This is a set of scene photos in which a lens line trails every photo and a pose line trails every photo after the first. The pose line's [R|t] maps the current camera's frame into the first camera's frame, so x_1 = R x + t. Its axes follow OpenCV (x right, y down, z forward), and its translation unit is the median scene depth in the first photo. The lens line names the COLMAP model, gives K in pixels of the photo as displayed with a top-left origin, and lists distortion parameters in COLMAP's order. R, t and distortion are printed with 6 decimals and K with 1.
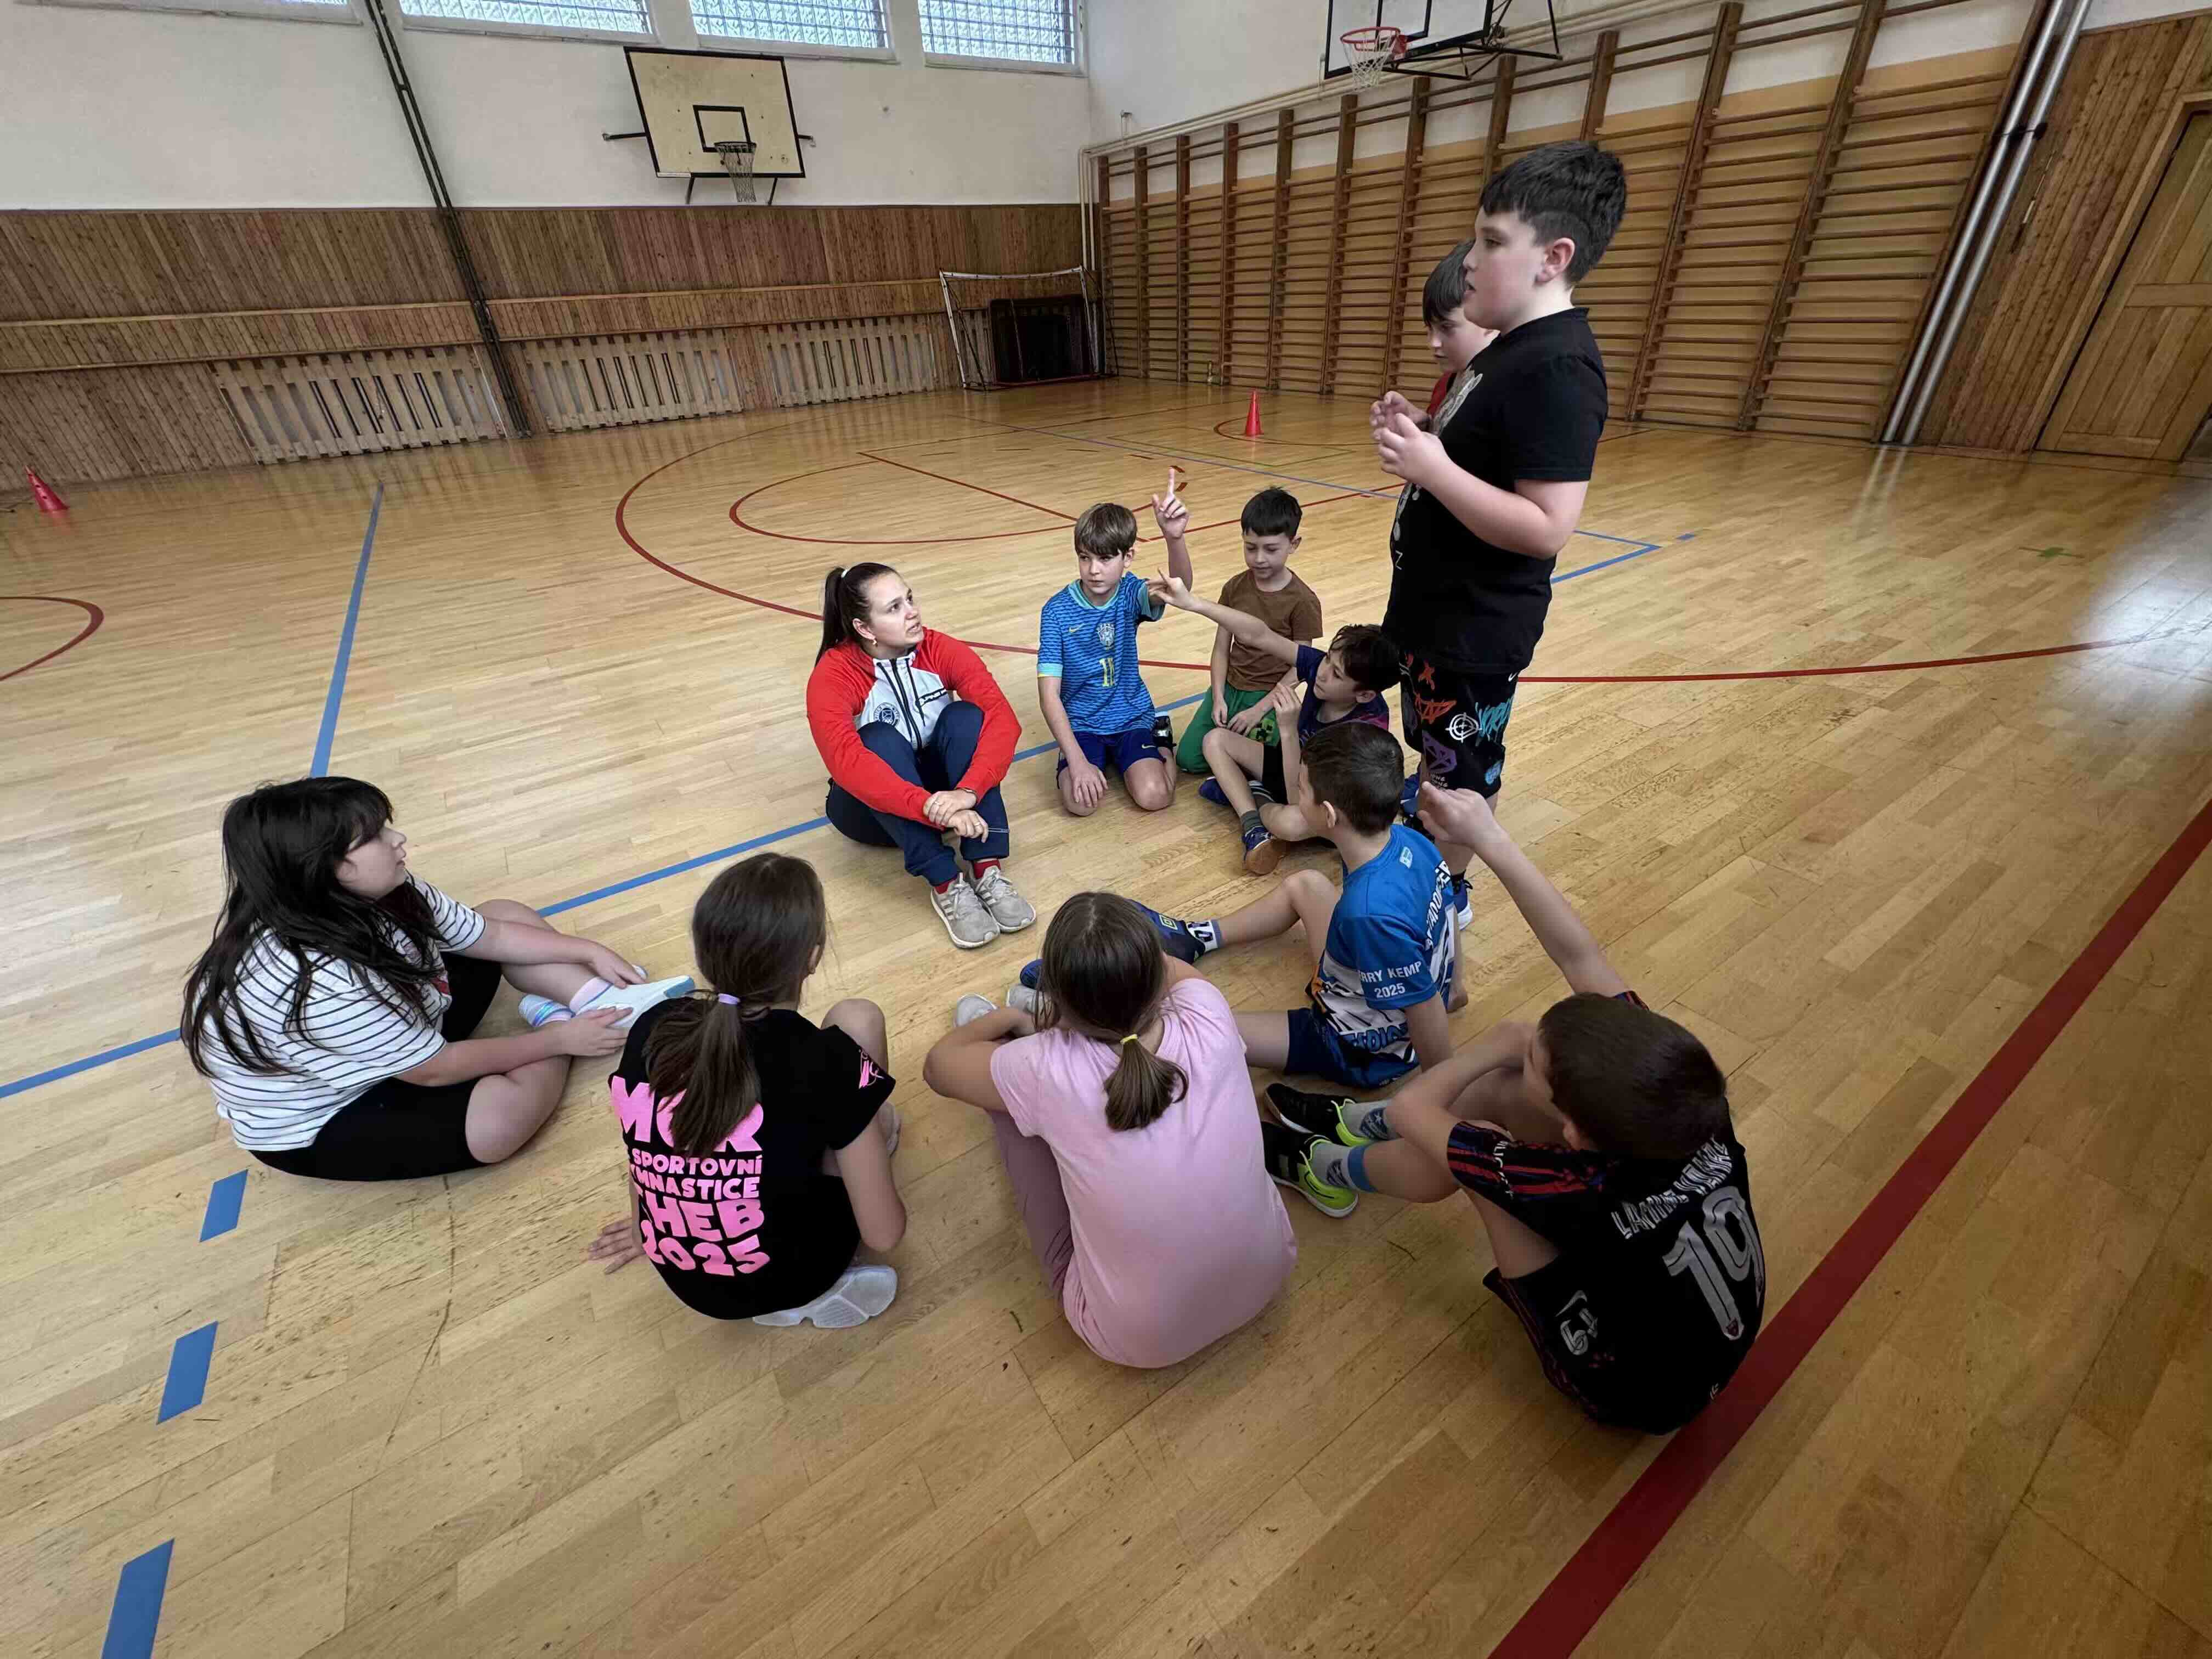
lens RADIAL K [[885.9, 0, 1104.9], [0, 885.9, 829.0], [0, 0, 1]] dist [-0.001456, 0.000305]
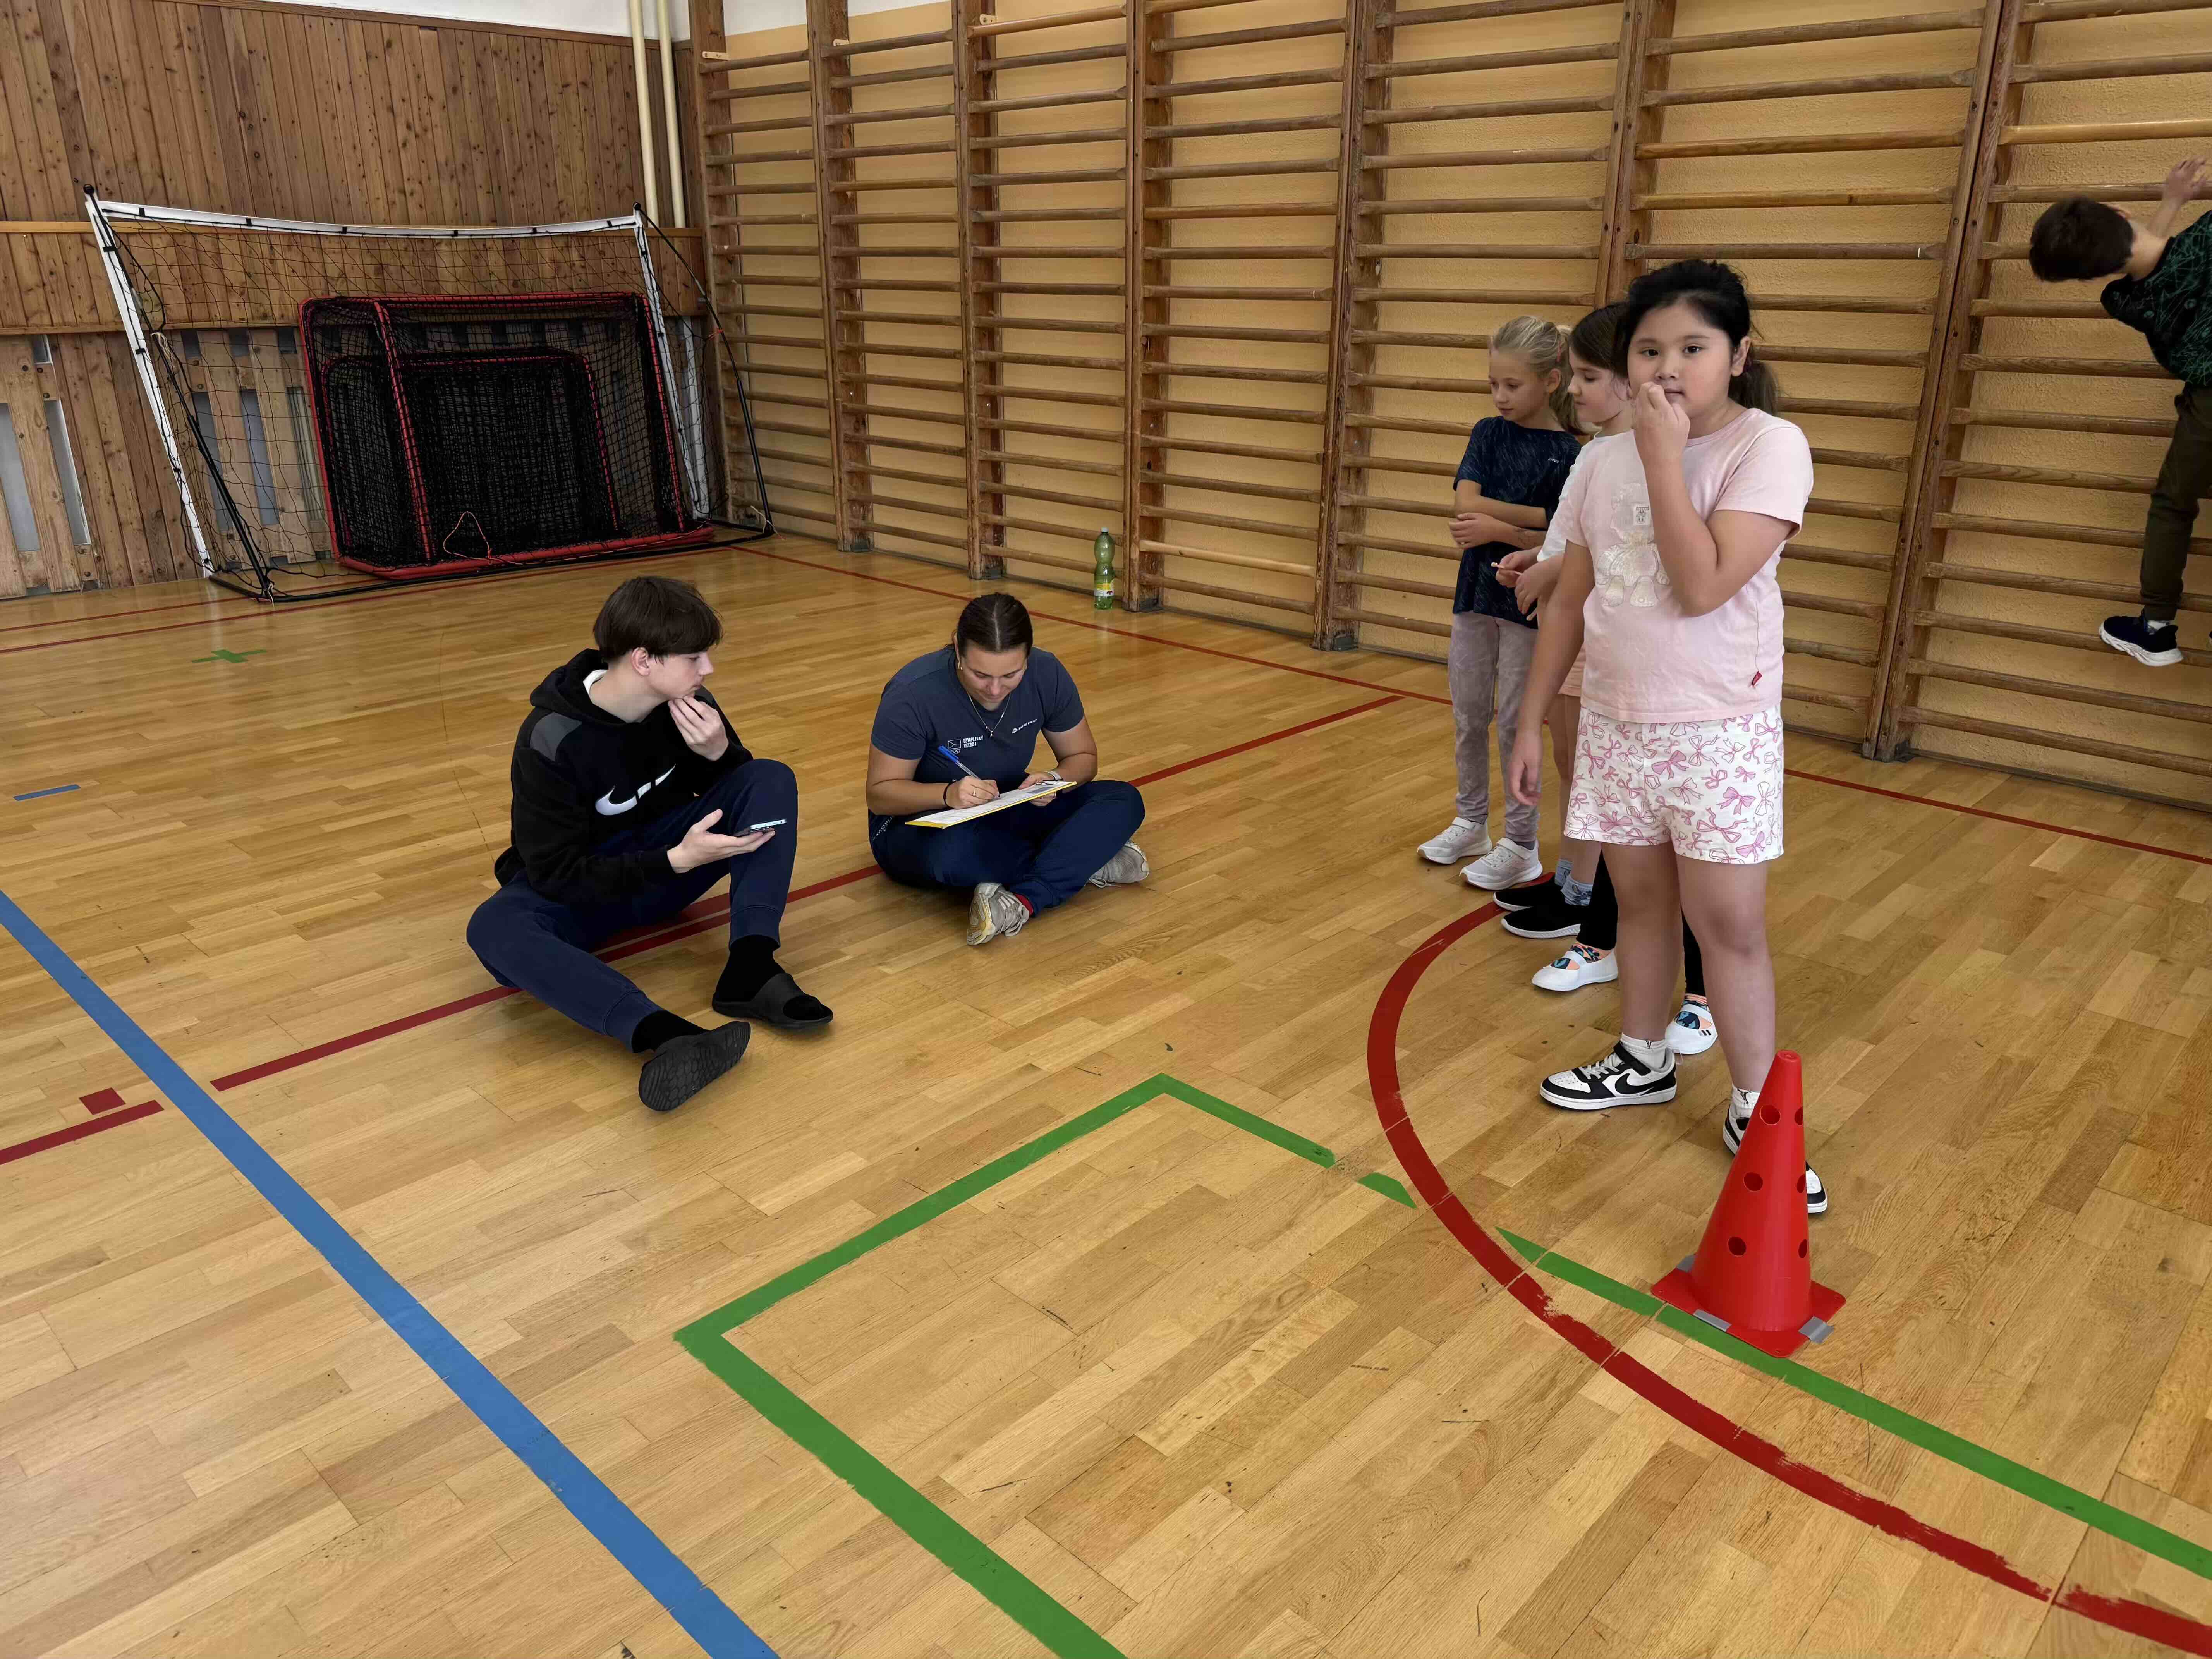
lens RADIAL K [[1572.7, 0, 1118.8], [0, 1572.7, 811.8], [0, 0, 1]] dist [0.058763, -0.069660]
pose [[0.975399, -0.027932, 0.218671, 0.014384], [0.075414, 0.974371, -0.211931, -0.392859], [-0.207147, 0.223208, 0.952506, 0.629724]]
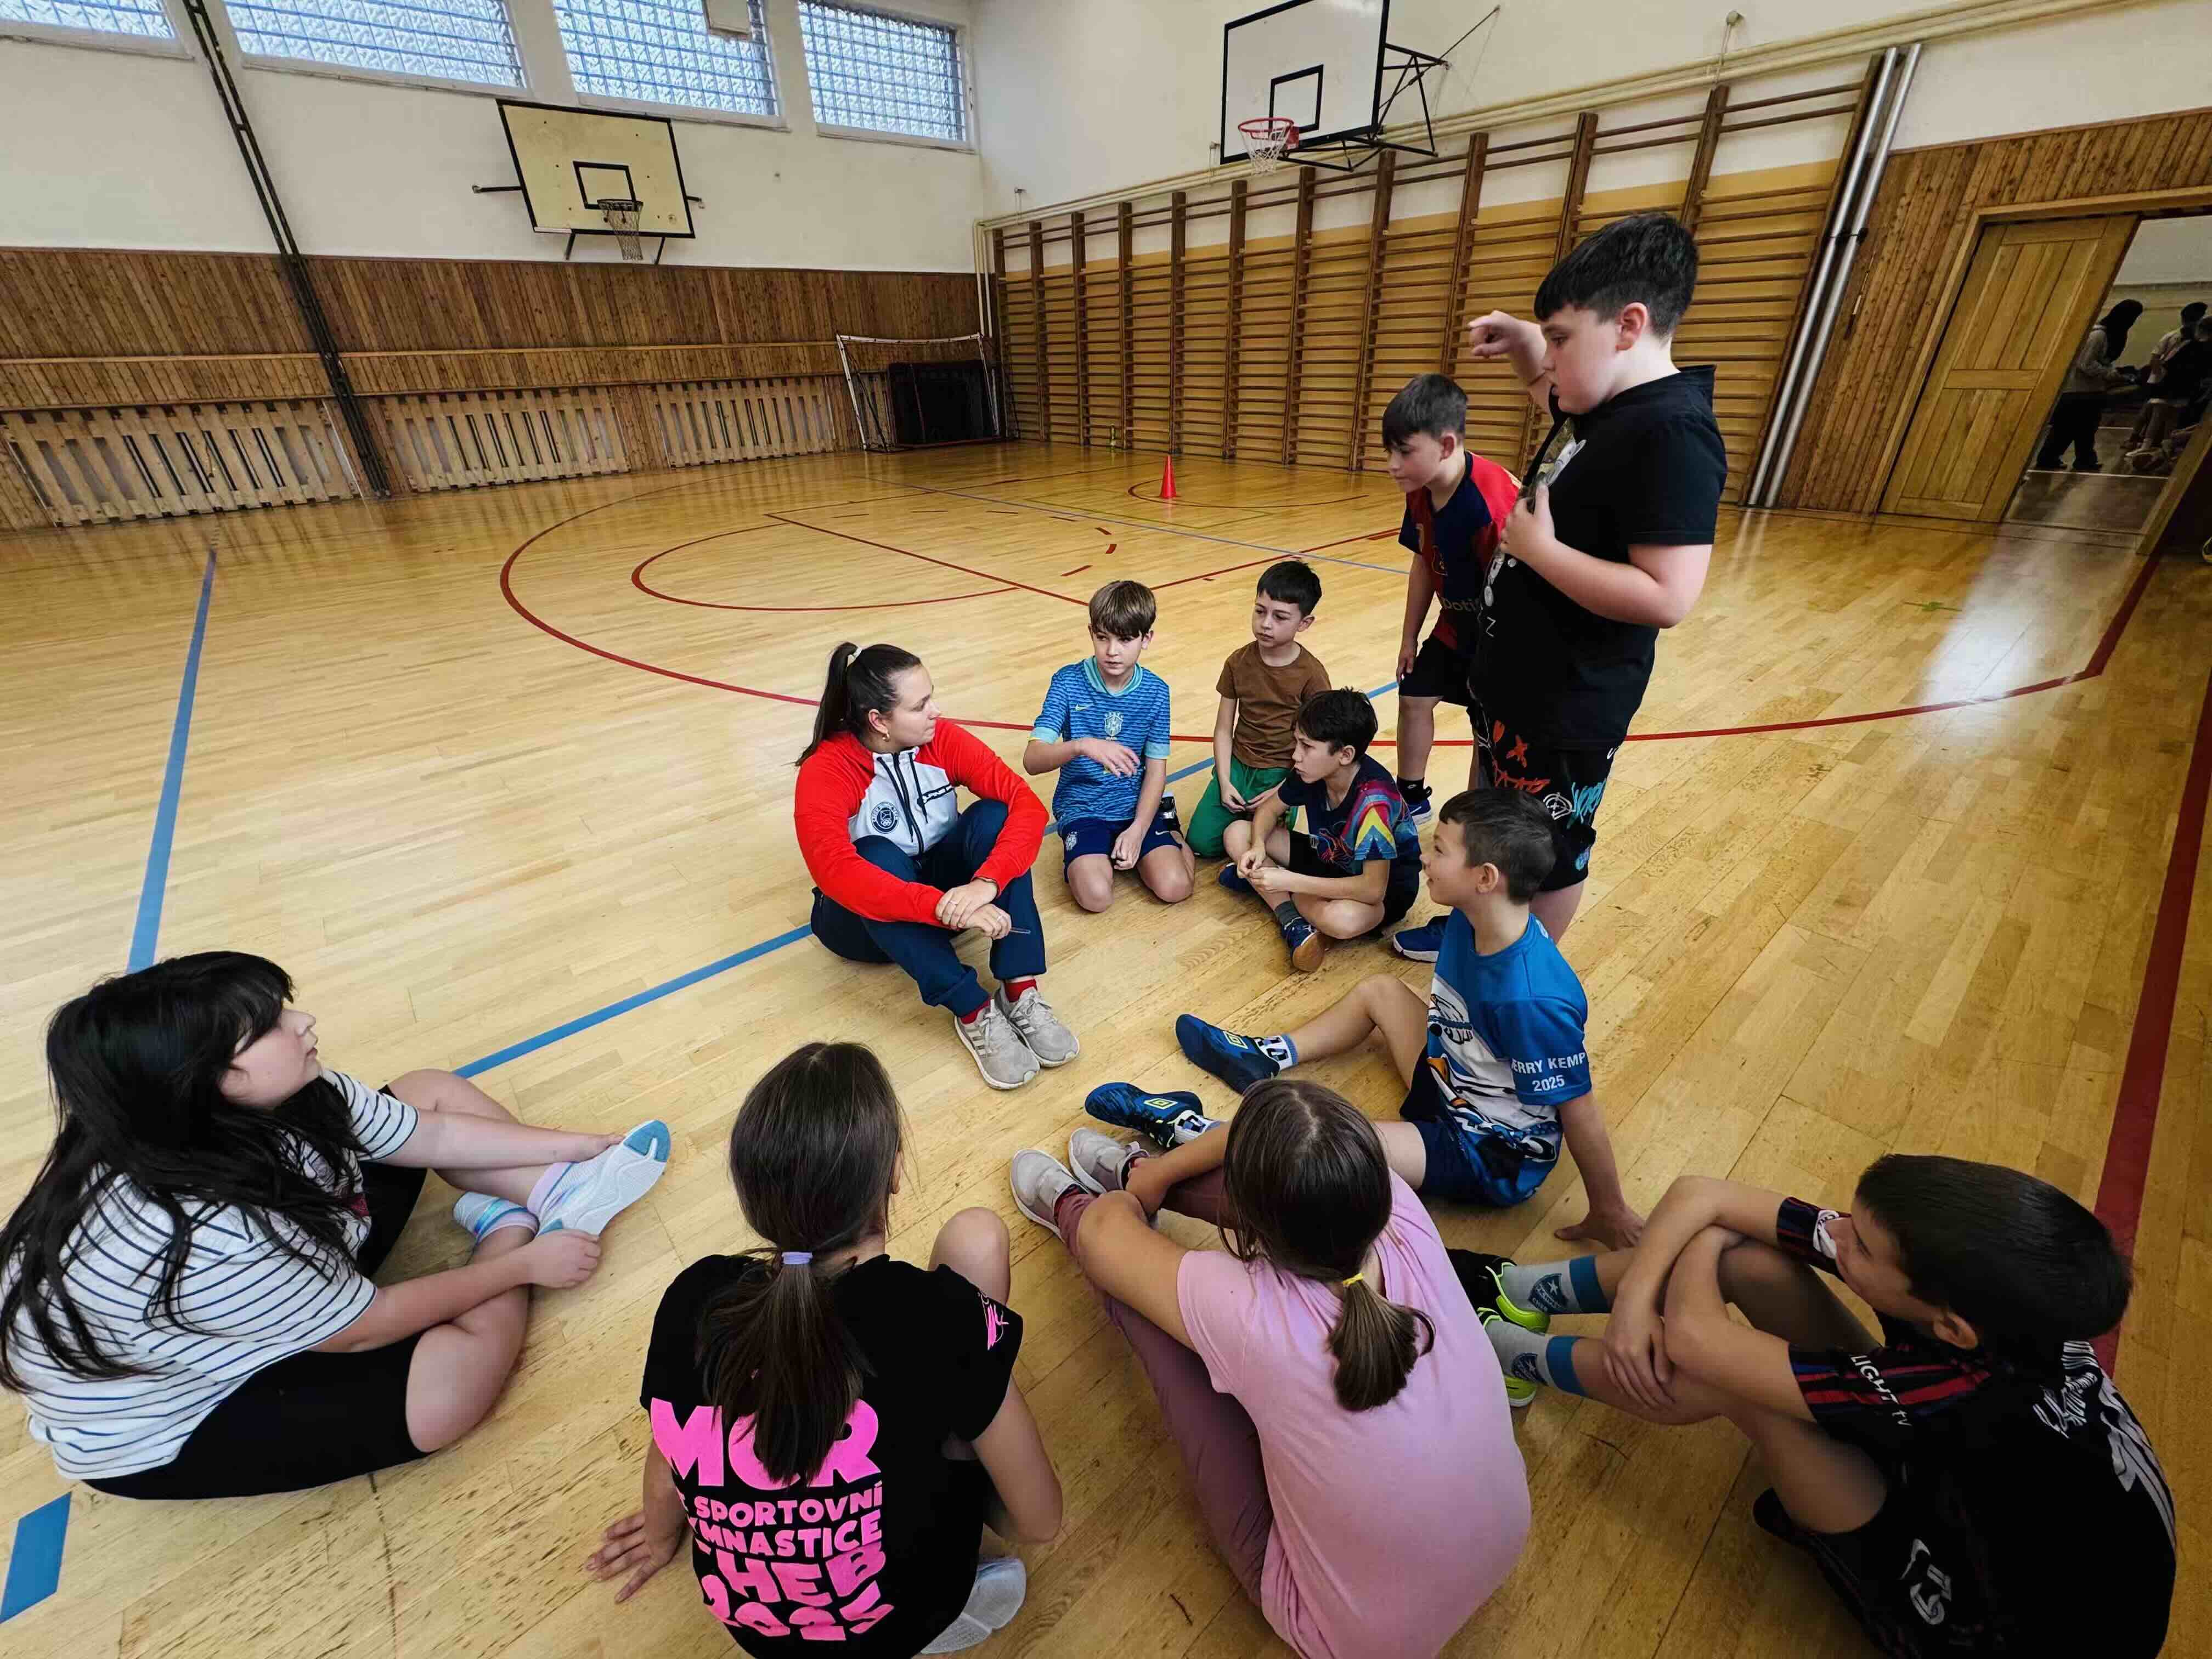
lens RADIAL K [[881.7, 0, 1106.5], [0, 881.7, 828.8], [0, 0, 1]] dist [-0.000565, -0.000014]
pose [[0.992378, -0.041367, 0.116083, -0.029783], [0.047880, 0.997399, -0.053884, -0.012914], [-0.113552, 0.059031, 0.991777, 0.024345]]
